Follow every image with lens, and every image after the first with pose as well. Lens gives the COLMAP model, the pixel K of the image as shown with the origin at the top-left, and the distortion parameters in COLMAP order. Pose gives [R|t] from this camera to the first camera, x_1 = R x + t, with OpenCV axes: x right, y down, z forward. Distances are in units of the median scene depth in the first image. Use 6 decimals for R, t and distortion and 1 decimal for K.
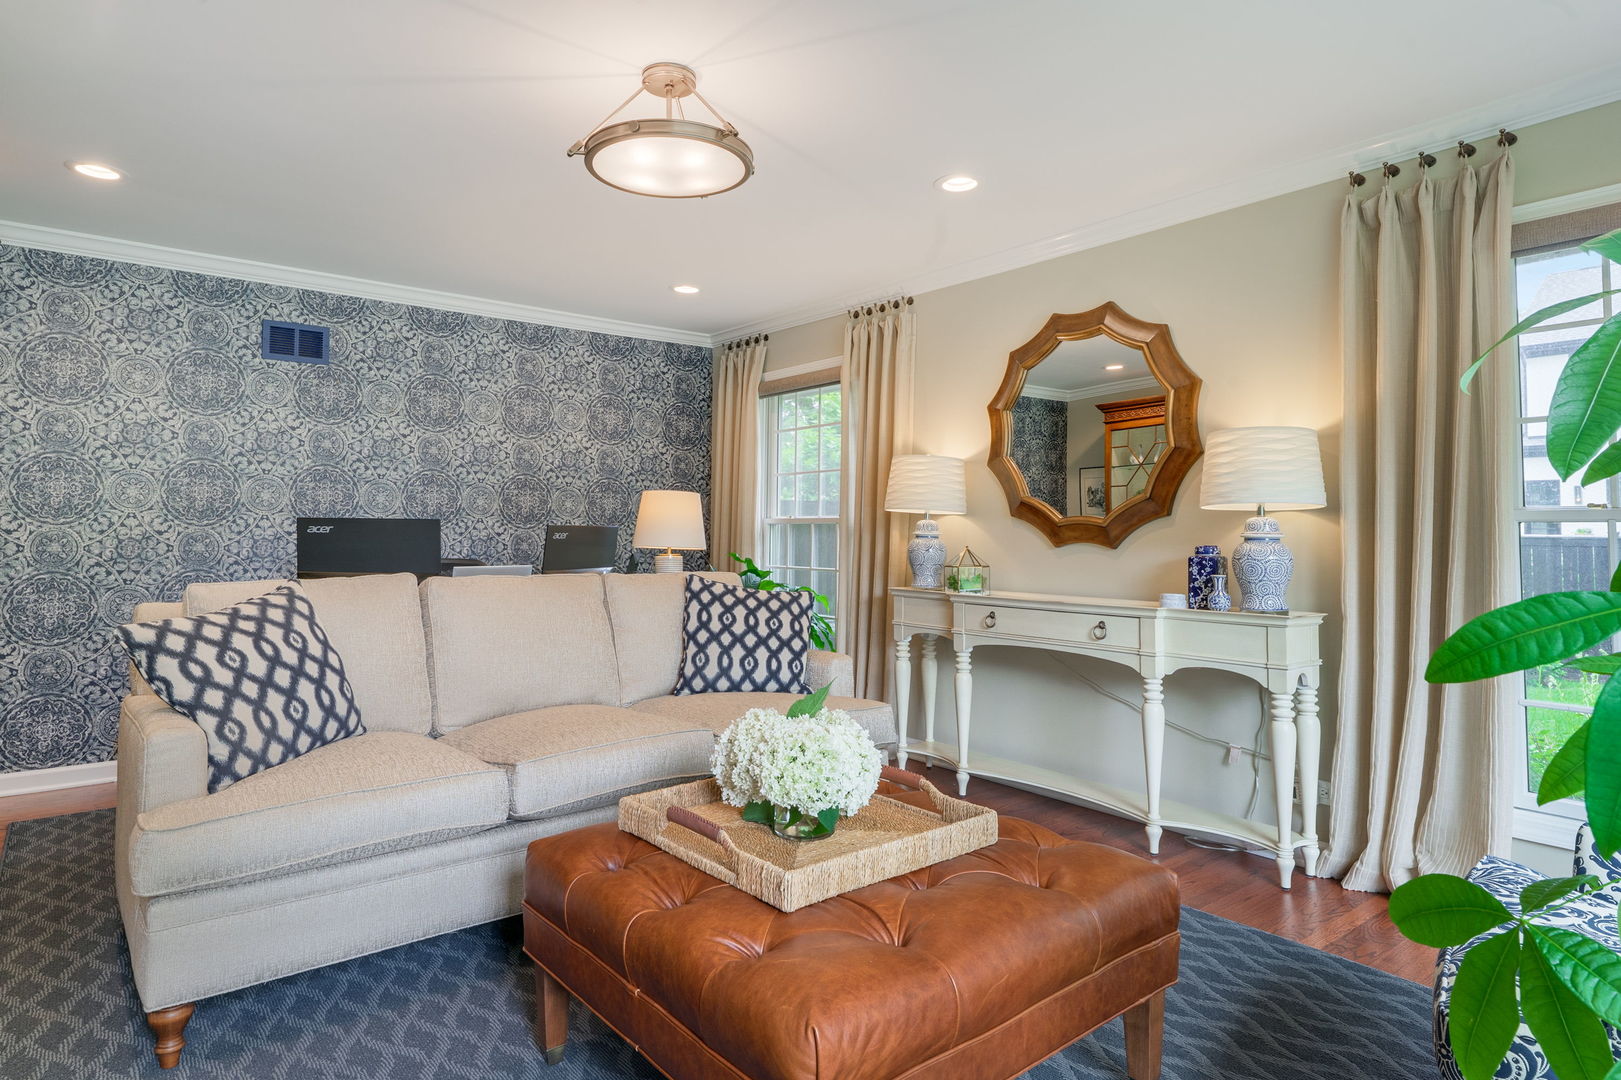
lens RADIAL K [[885.8, 0, 811.8], [0, 885.8, 515.1], [0, 0, 1]] dist [-0.001828, -0.000551]
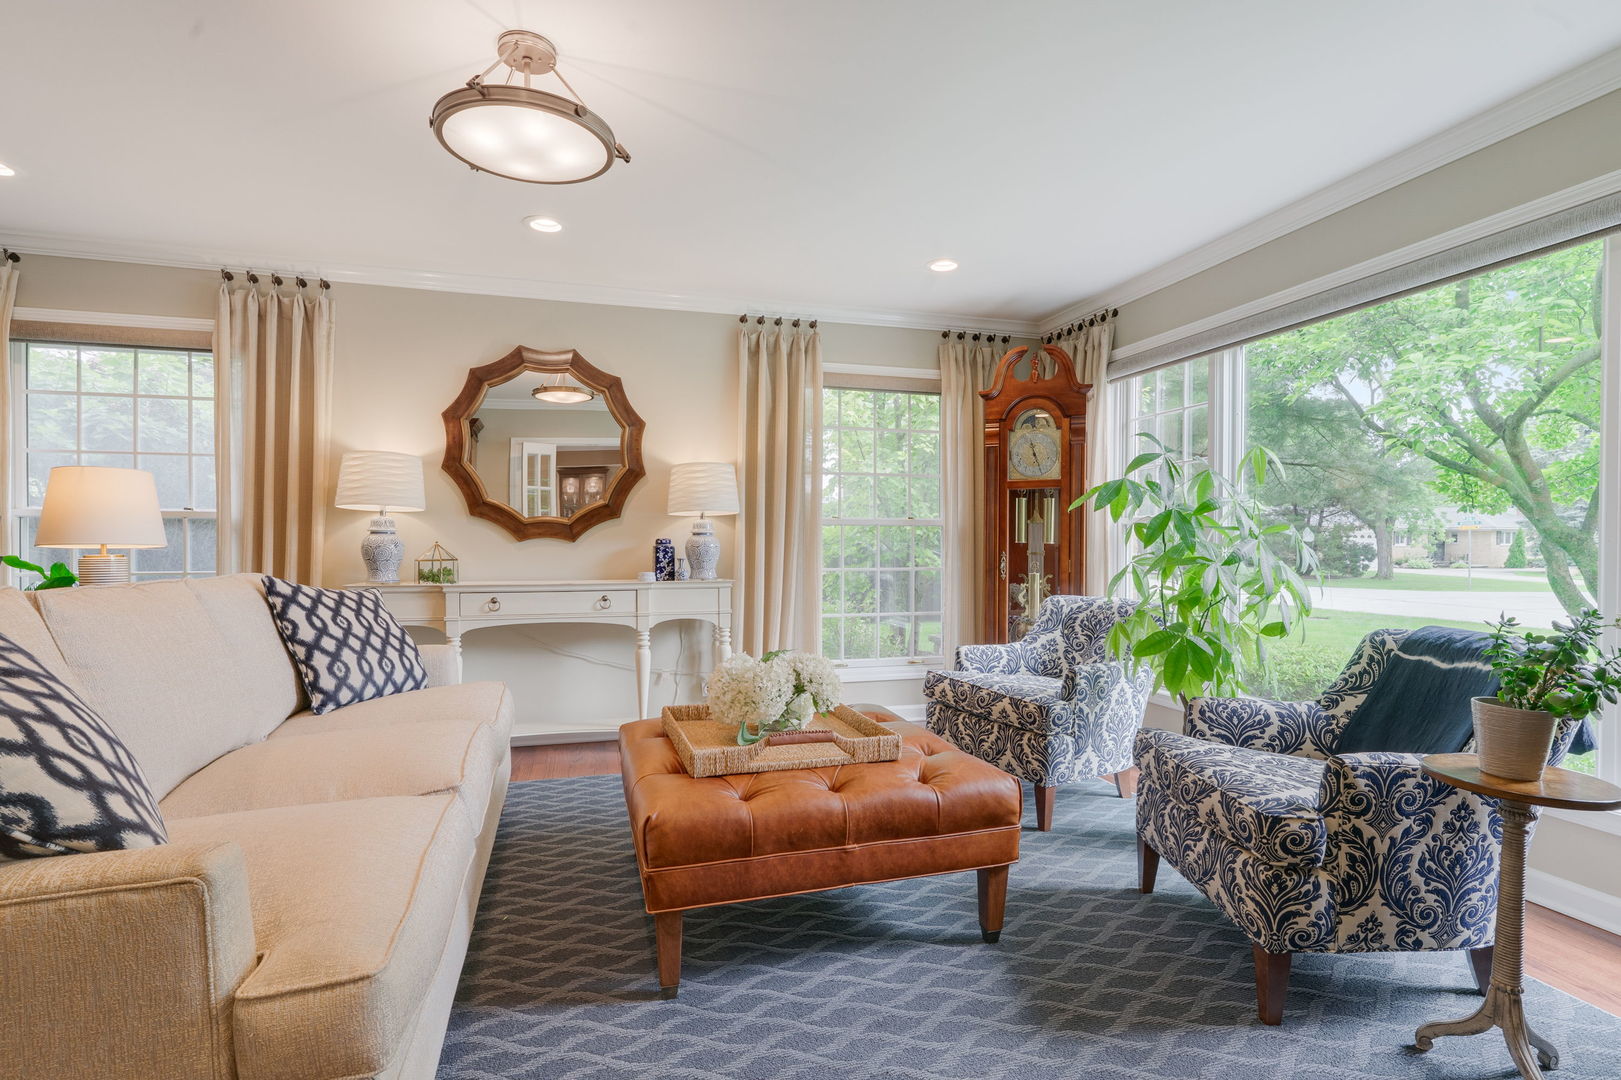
lens RADIAL K [[768.2, 0, 810.5], [0, 768.2, 540.0], [0, 0, 1]] dist [-0.001461, -0.000597]
pose [[0.411432, -0.005809, 0.911422, -0.599500], [-0.019077, 0.999706, 0.014983, 0.013608], [-0.911241, -0.023551, 0.411200, 0.249249]]
